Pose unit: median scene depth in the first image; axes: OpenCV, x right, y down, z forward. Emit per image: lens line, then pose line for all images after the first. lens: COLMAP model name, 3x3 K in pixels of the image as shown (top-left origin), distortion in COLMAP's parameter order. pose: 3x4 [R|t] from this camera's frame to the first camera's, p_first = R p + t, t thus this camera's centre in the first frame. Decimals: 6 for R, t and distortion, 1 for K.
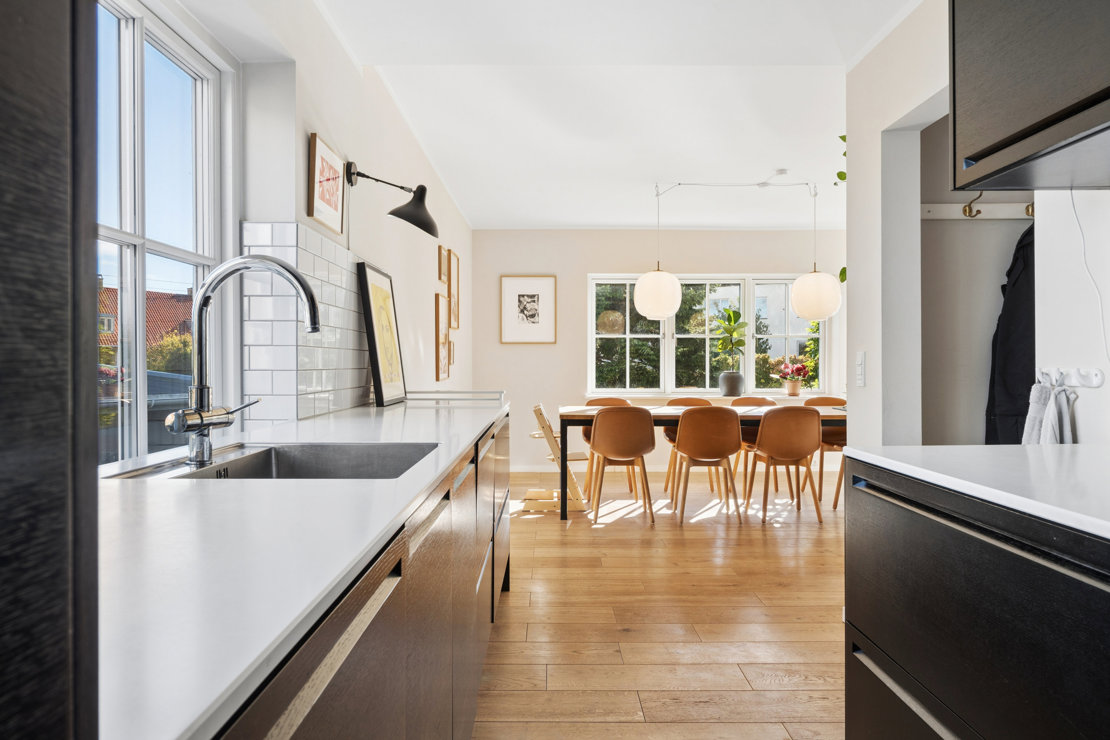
lens RADIAL K [[686.7, 0, 546.9], [0, 686.7, 381.8], [0, 0, 1]] dist [0.003475, 0.000249]
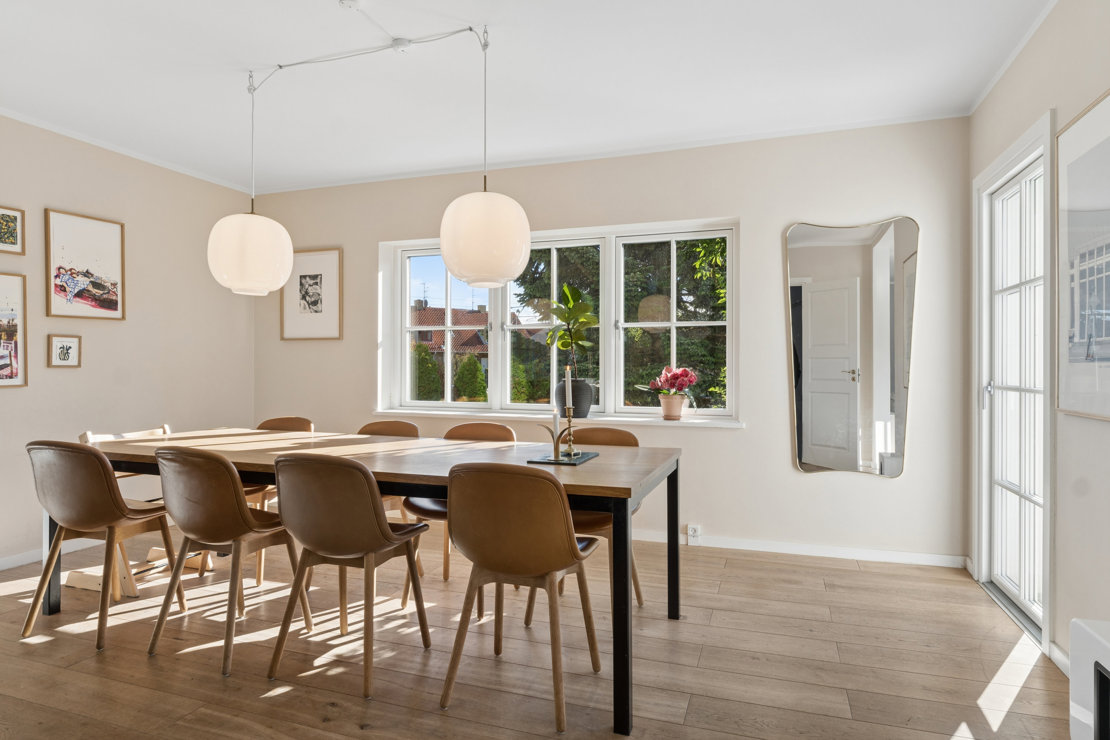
lens RADIAL K [[648.0, 0, 552.3], [0, 648.0, 358.7], [0, 0, 1]] dist [0.006549, 0.000204]
pose [[0.940069, -0.004286, -0.340956, 0.461793], [-0.009010, 0.999260, -0.037404, -0.011228], [0.340864, 0.038235, 0.939335, 0.425708]]
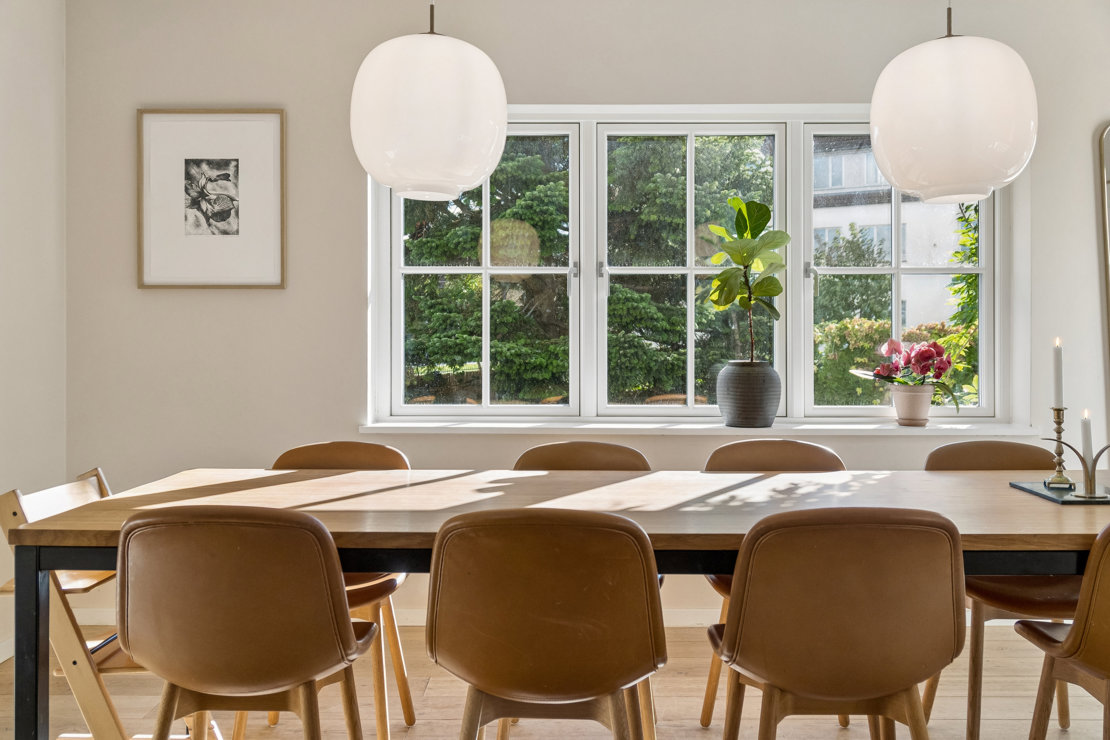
lens RADIAL K [[1065.3, 0, 561.8], [0, 1065.3, 362.7], [0, 0, 1]] dist [-0.010369, 0.000000]
pose [[0.999950, 0.001127, -0.009953, 0.172952], [-0.001173, 0.999989, -0.004615, -0.011690], [0.009948, 0.004627, 0.999940, 0.410968]]
